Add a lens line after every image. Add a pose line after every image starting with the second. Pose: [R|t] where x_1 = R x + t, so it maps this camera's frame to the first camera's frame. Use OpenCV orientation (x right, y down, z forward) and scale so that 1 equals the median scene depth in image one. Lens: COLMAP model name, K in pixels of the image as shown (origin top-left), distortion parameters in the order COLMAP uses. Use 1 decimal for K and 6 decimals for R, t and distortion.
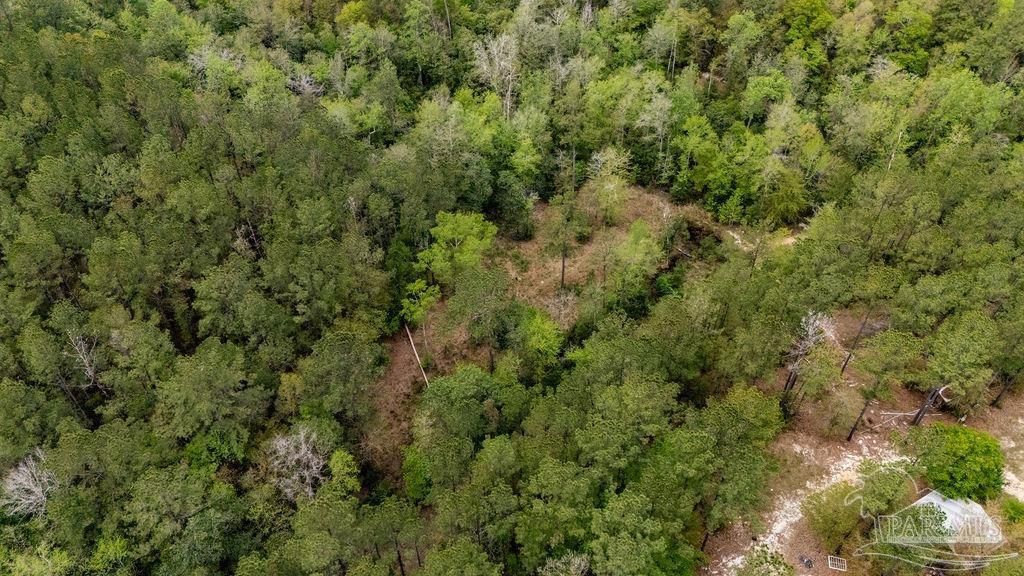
lens RADIAL K [[752.9, 0, 506.7], [0, 752.9, 286.6], [0, 0, 1]] dist [0.070354, -0.064467]
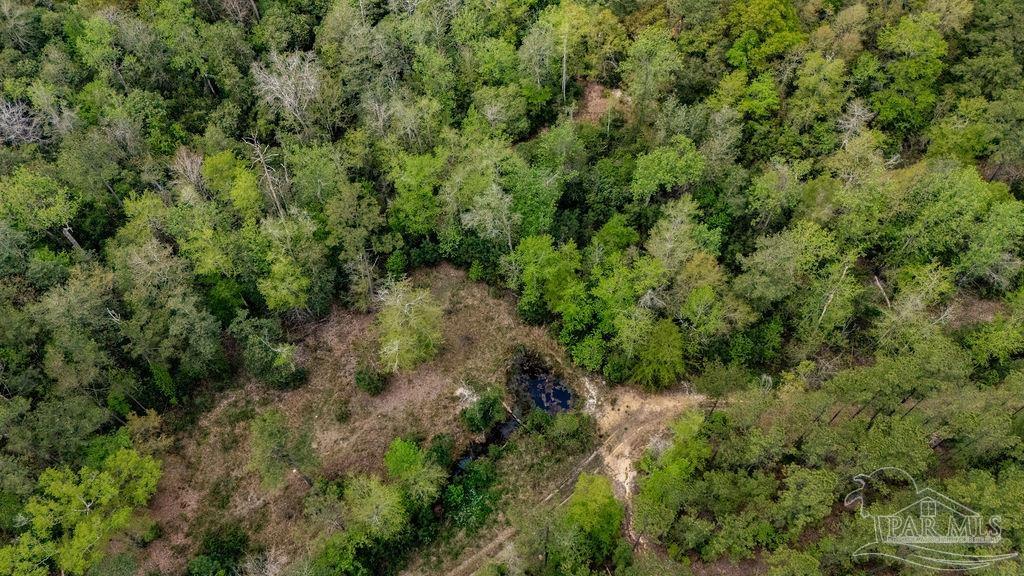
lens RADIAL K [[752.9, 0, 505.8], [0, 752.9, 285.6], [0, 0, 1]] dist [0.070354, -0.064467]
pose [[0.996858, 0.060901, -0.050656, 0.250649], [-0.046326, 0.966922, 0.250831, -0.336110], [0.064256, -0.247696, 0.966705, 0.329067]]
